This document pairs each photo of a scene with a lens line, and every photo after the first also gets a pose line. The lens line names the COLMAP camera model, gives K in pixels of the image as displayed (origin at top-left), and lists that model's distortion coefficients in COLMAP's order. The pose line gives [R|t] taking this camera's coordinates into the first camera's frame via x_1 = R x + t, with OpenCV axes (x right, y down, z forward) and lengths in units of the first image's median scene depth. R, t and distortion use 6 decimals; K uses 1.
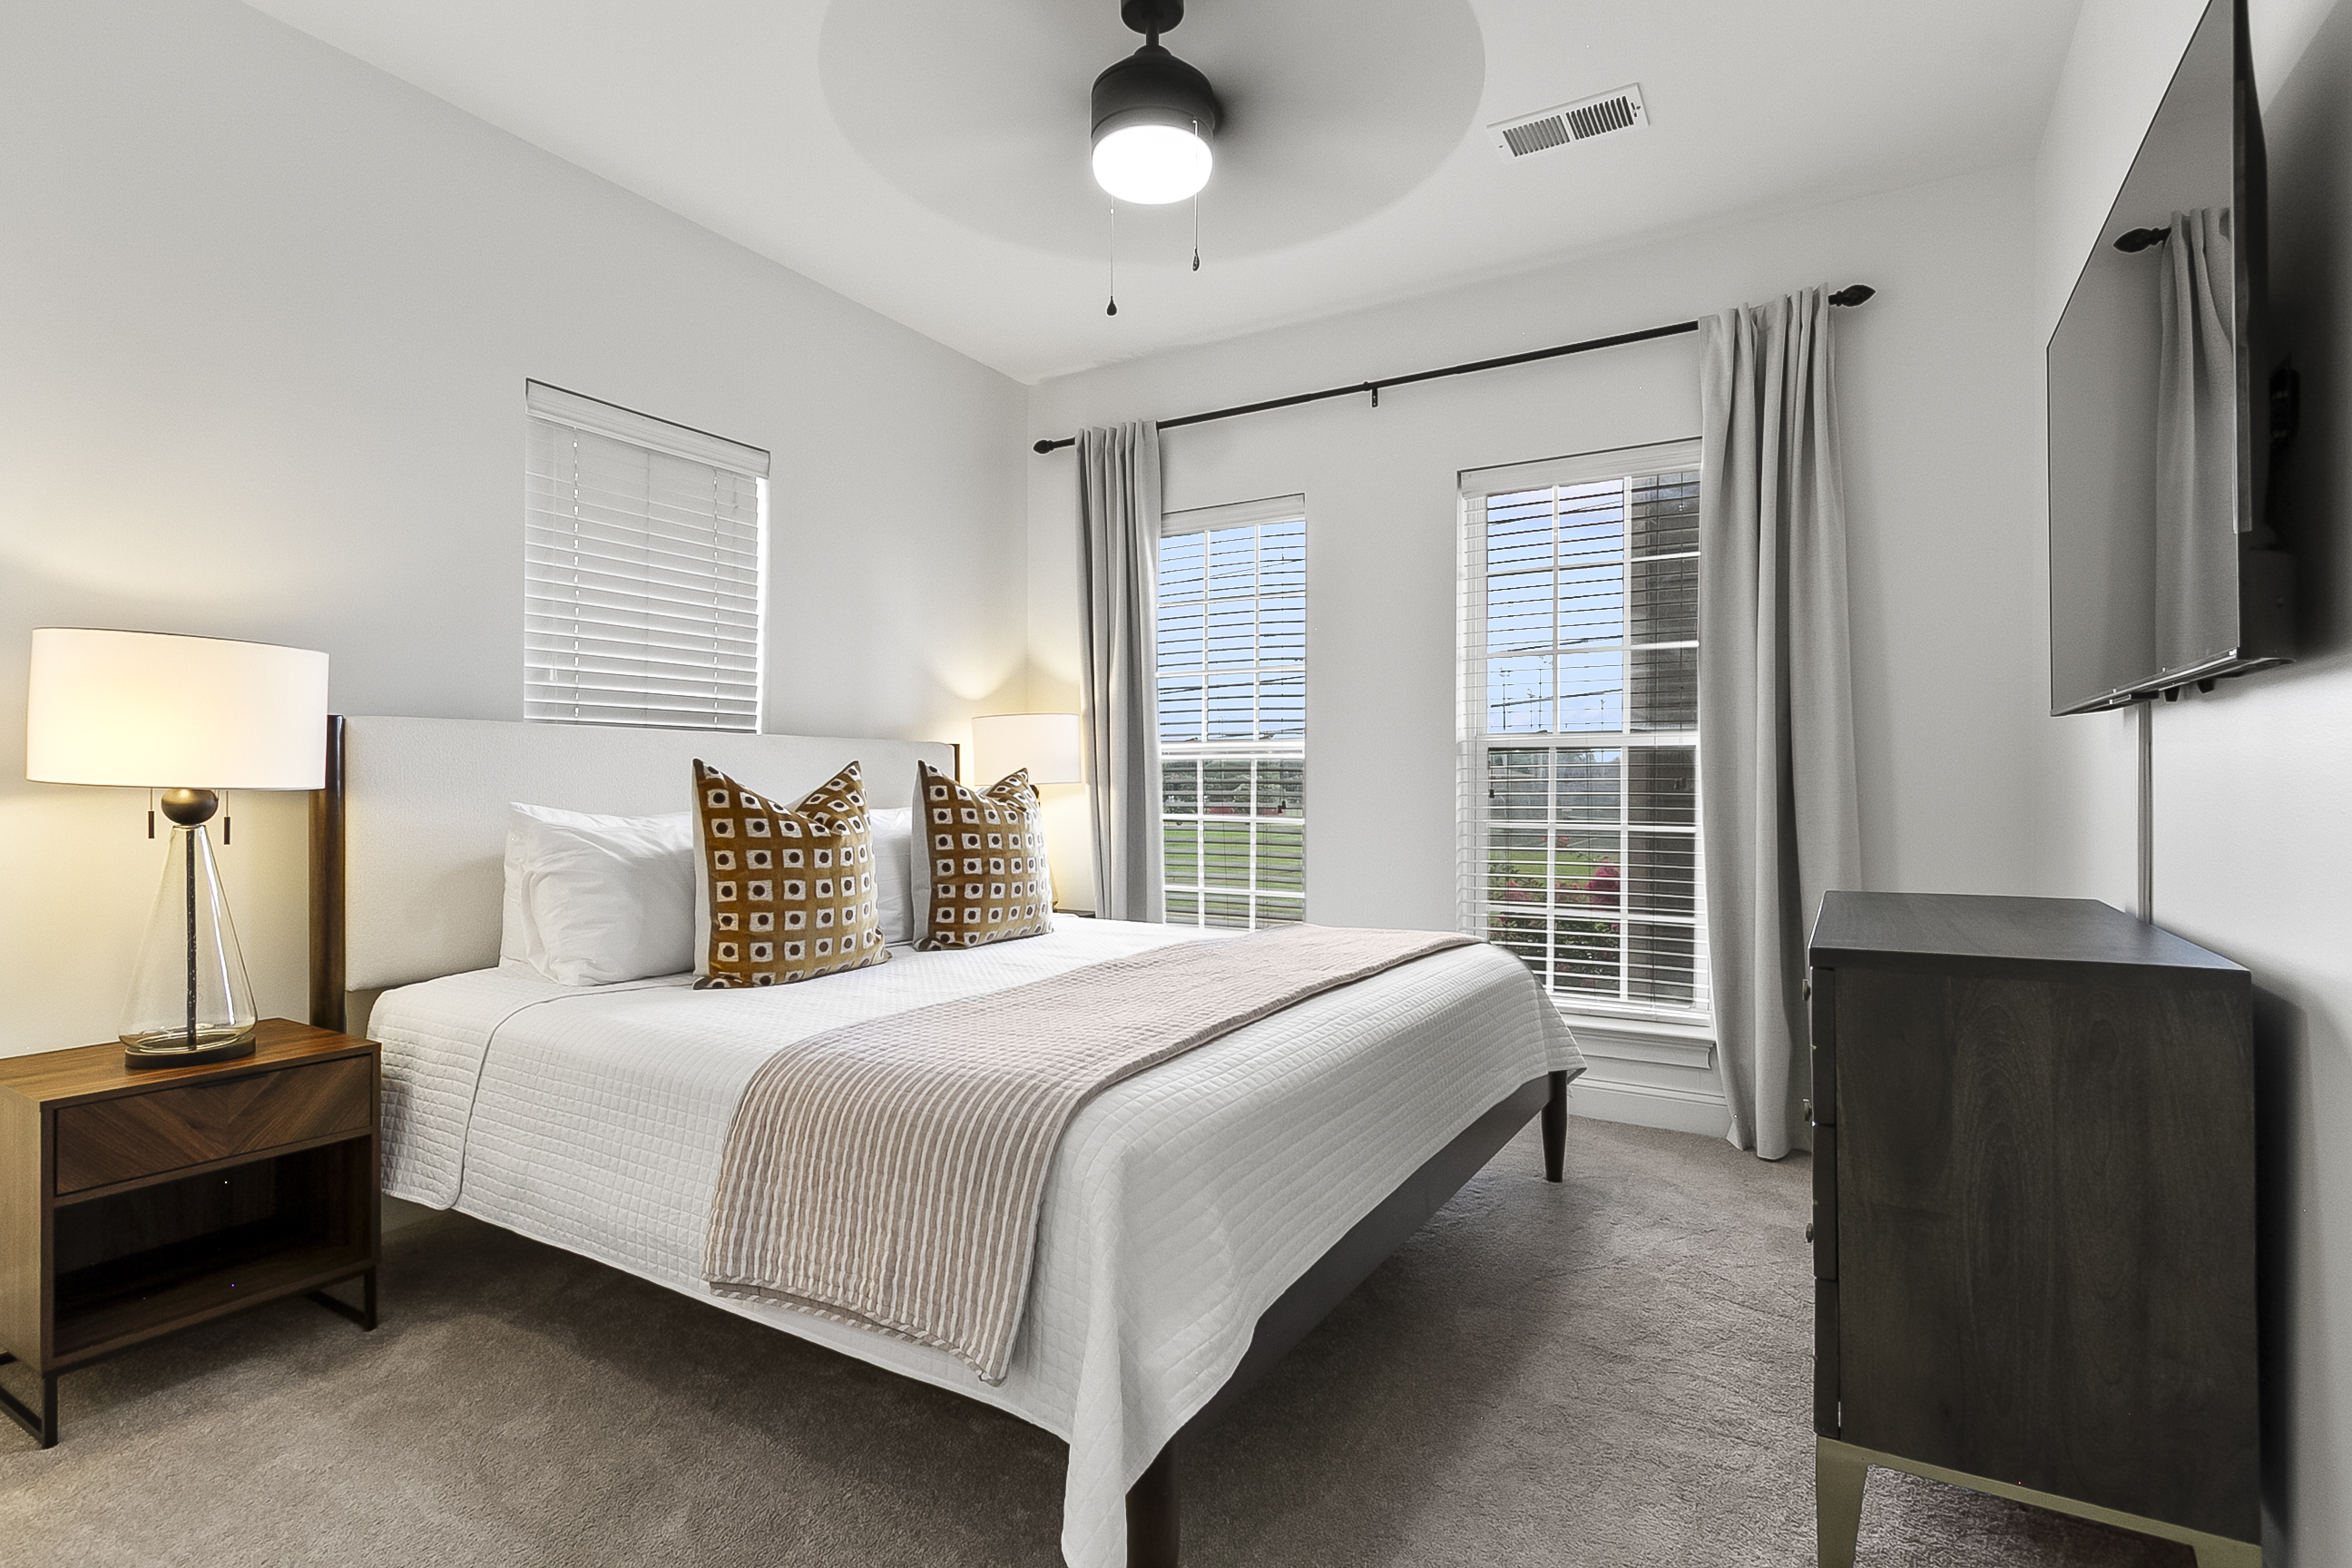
lens RADIAL K [[1143.6, 0, 1130.9], [0, 1143.6, 789.3], [0, 0, 1]] dist [0.013648, -0.003371]
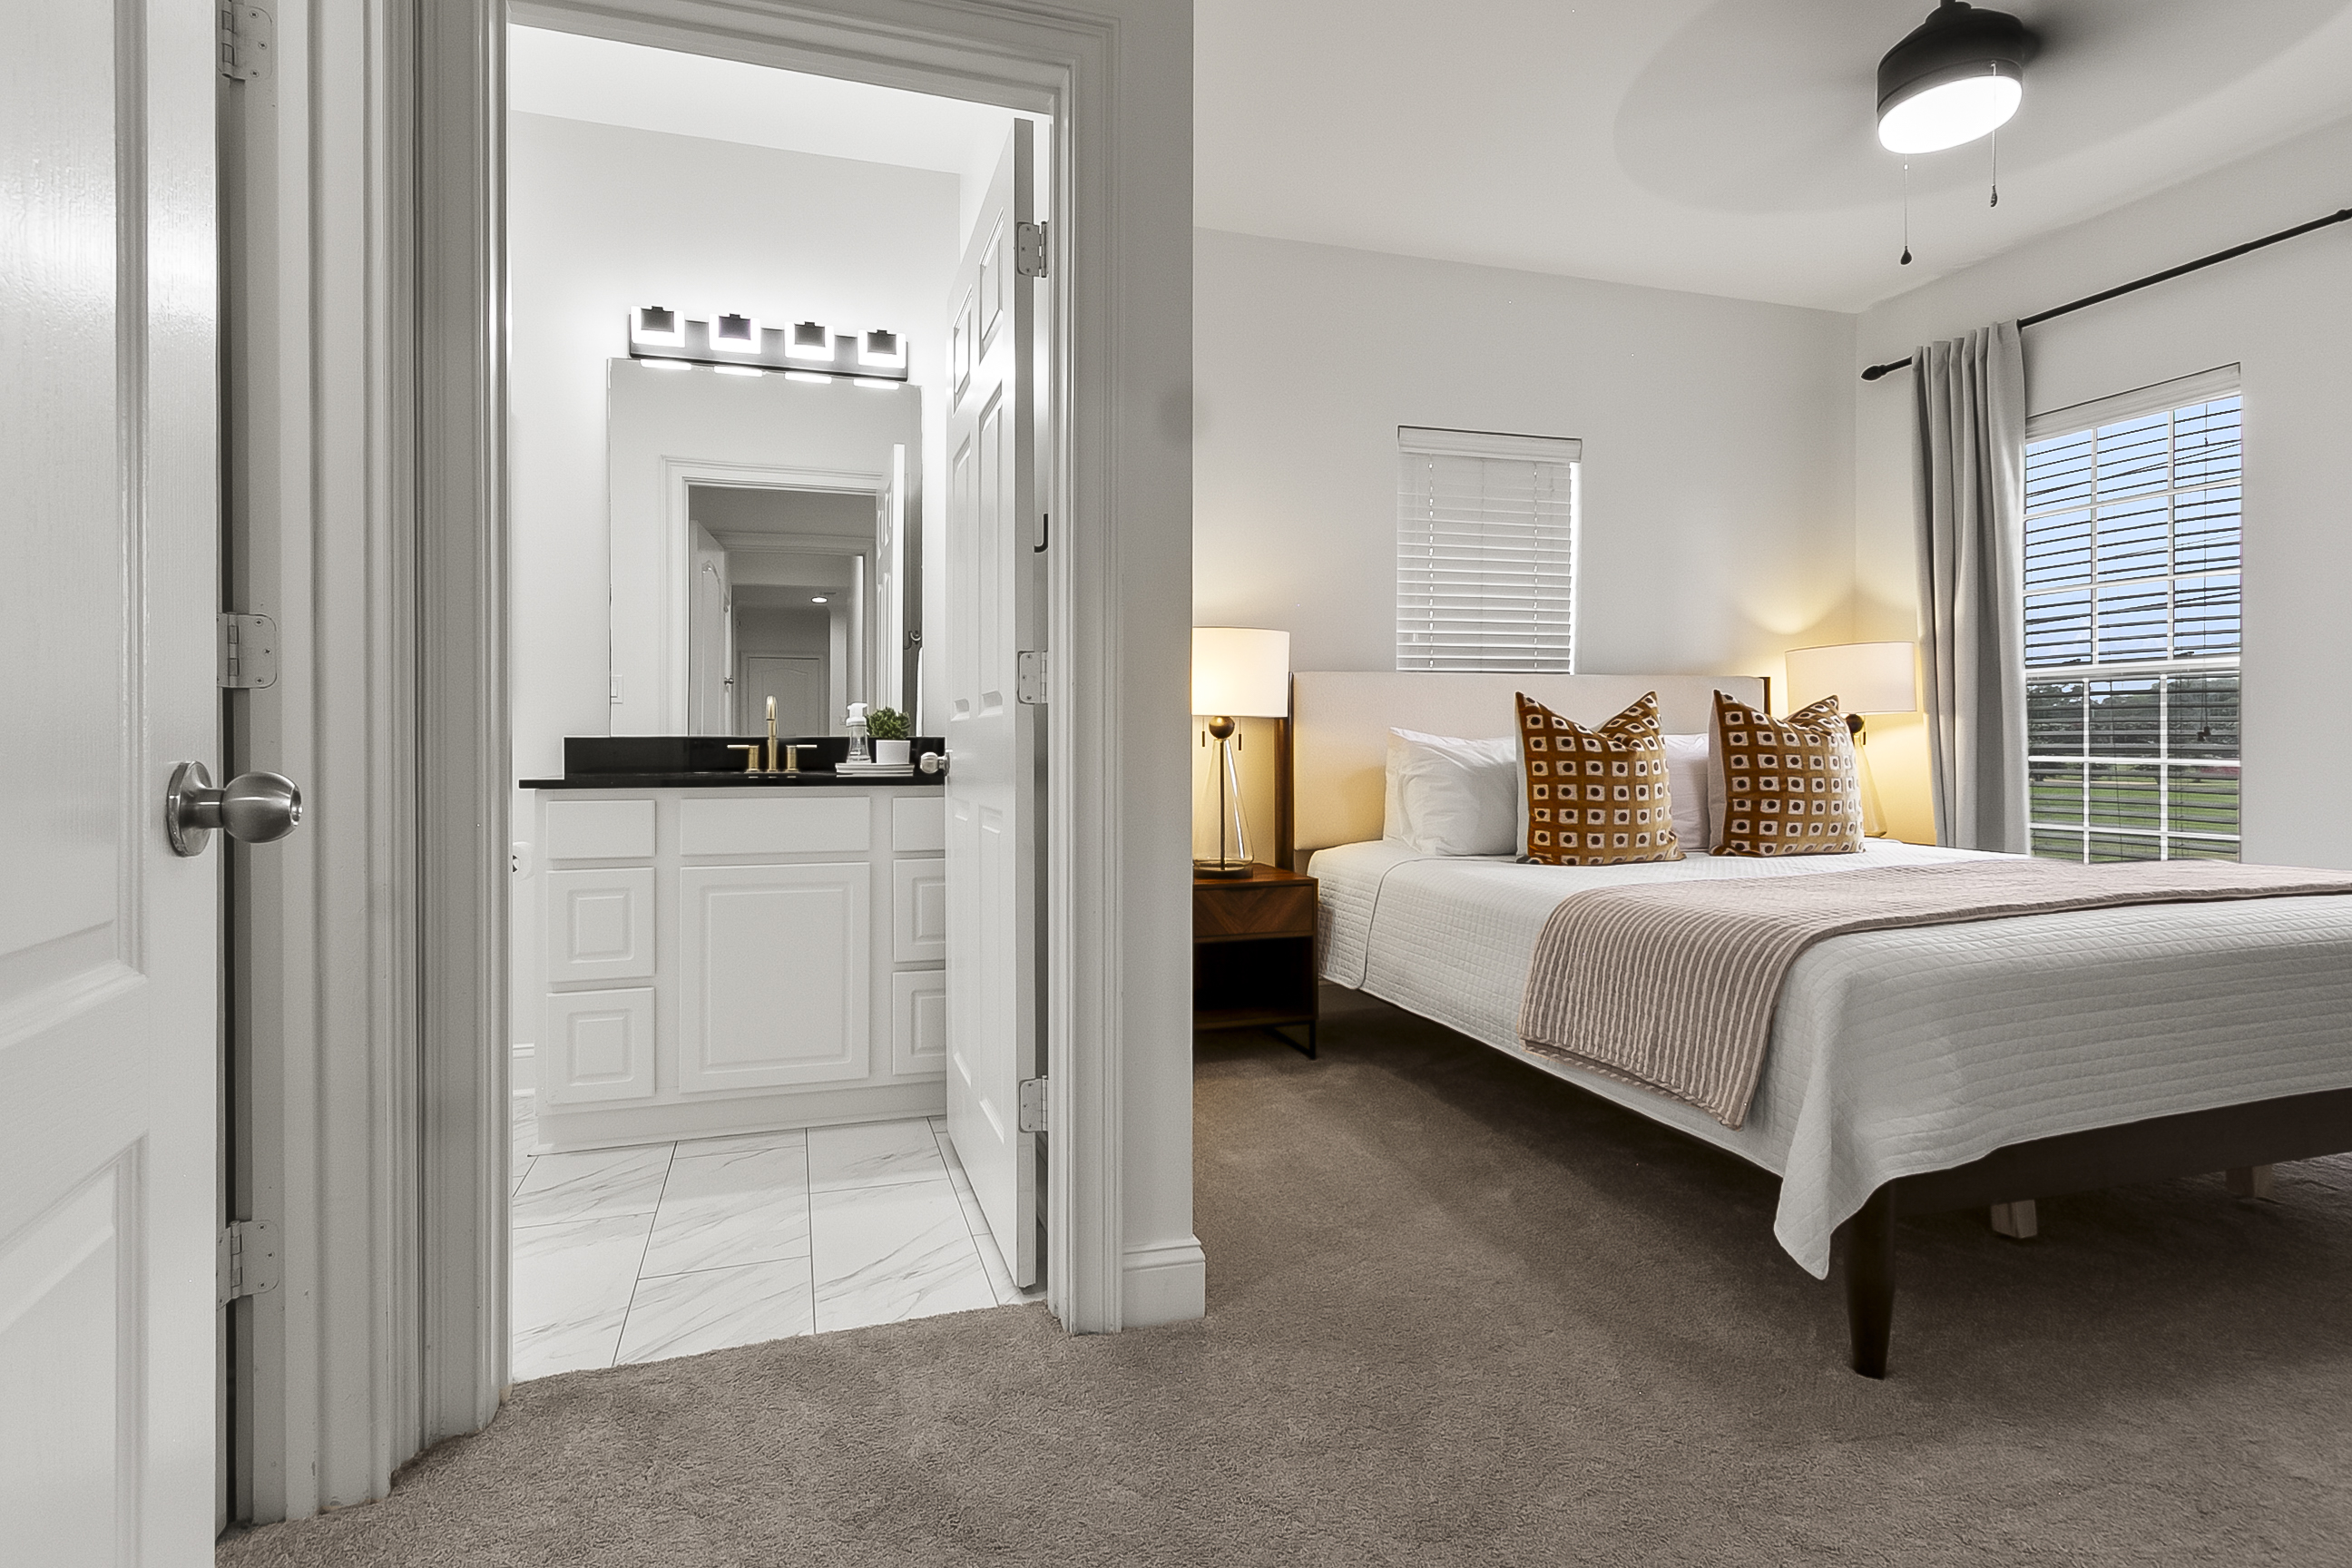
lens RADIAL K [[1070.1, 0, 1103.7], [0, 1070.1, 746.7], [0, 0, 1]] dist [0.004800, -0.001297]
pose [[0.739135, -0.000130, -0.673557, 0.095575], [0.004171, 0.999982, 0.004384, 0.027356], [0.673544, -0.006050, 0.739122, -0.226493]]
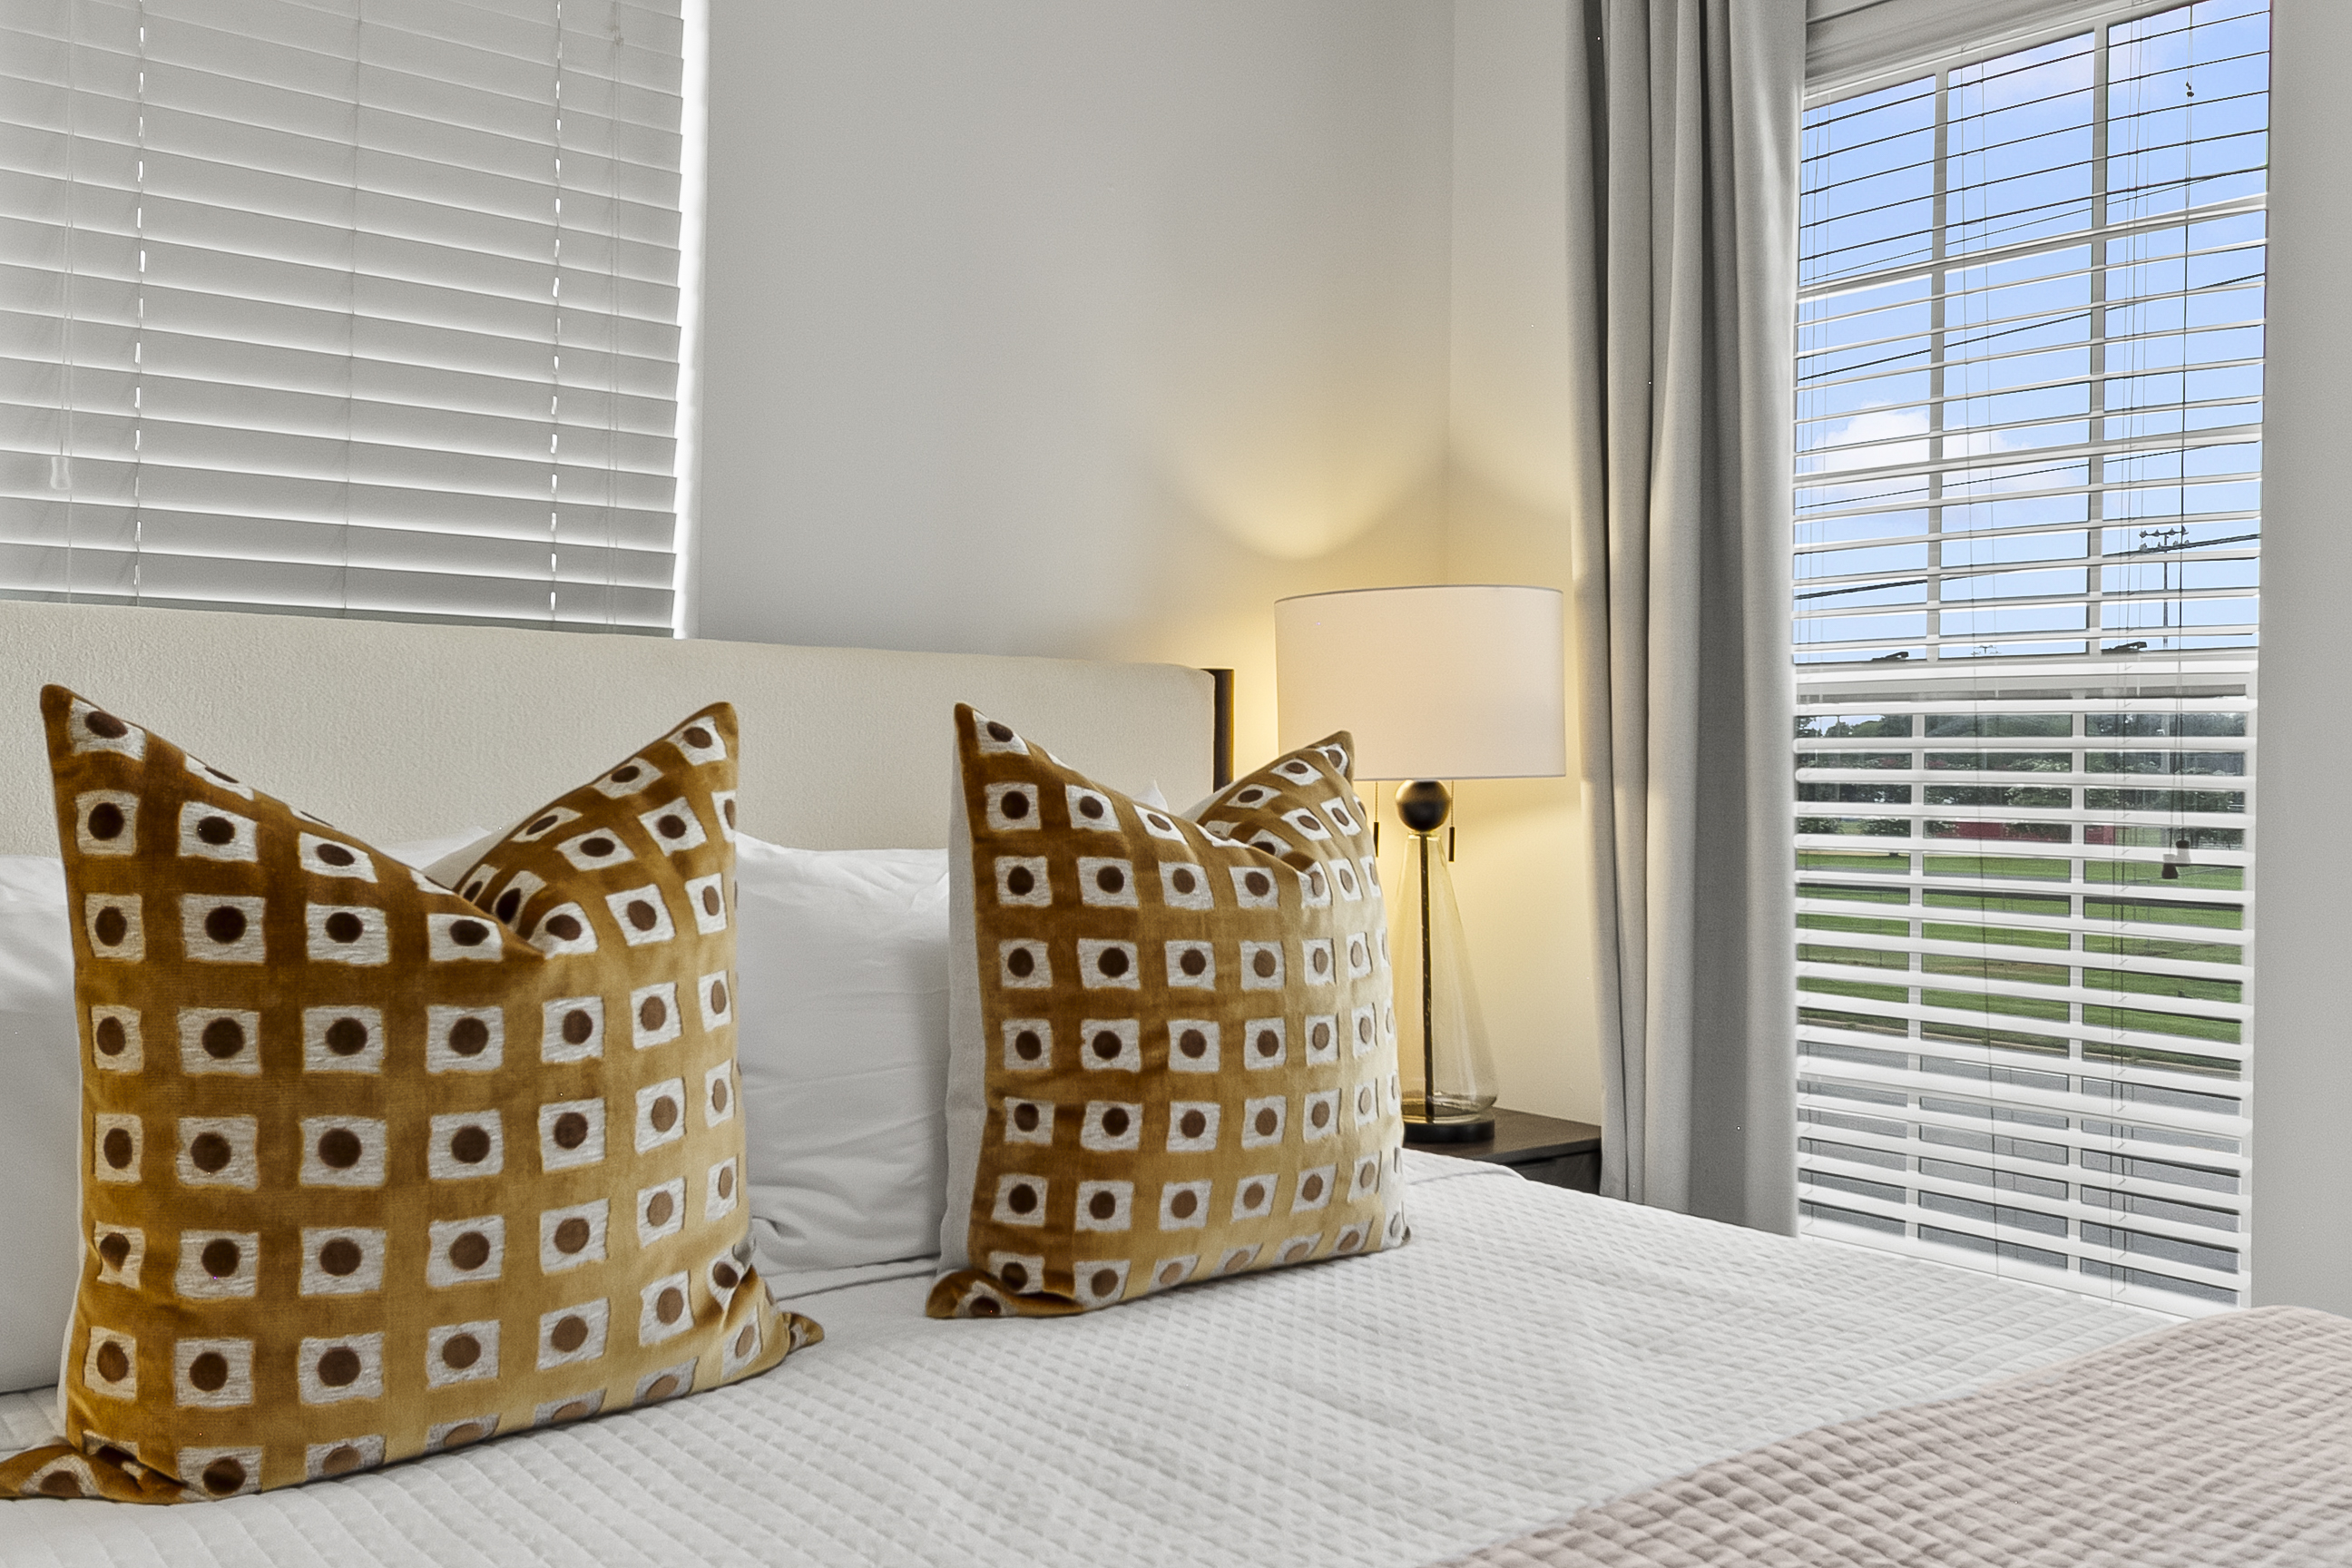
lens RADIAL K [[2024.7, 0, 1173.2], [0, 2024.7, 775.7], [0, 0, 1]] dist [0.012924, 0.013005]
pose [[0.955289, 0.012509, -0.295408, 0.044503], [-0.013012, 0.999915, 0.000263, -0.007076], [0.295386, 0.003593, 0.955371, 0.543316]]
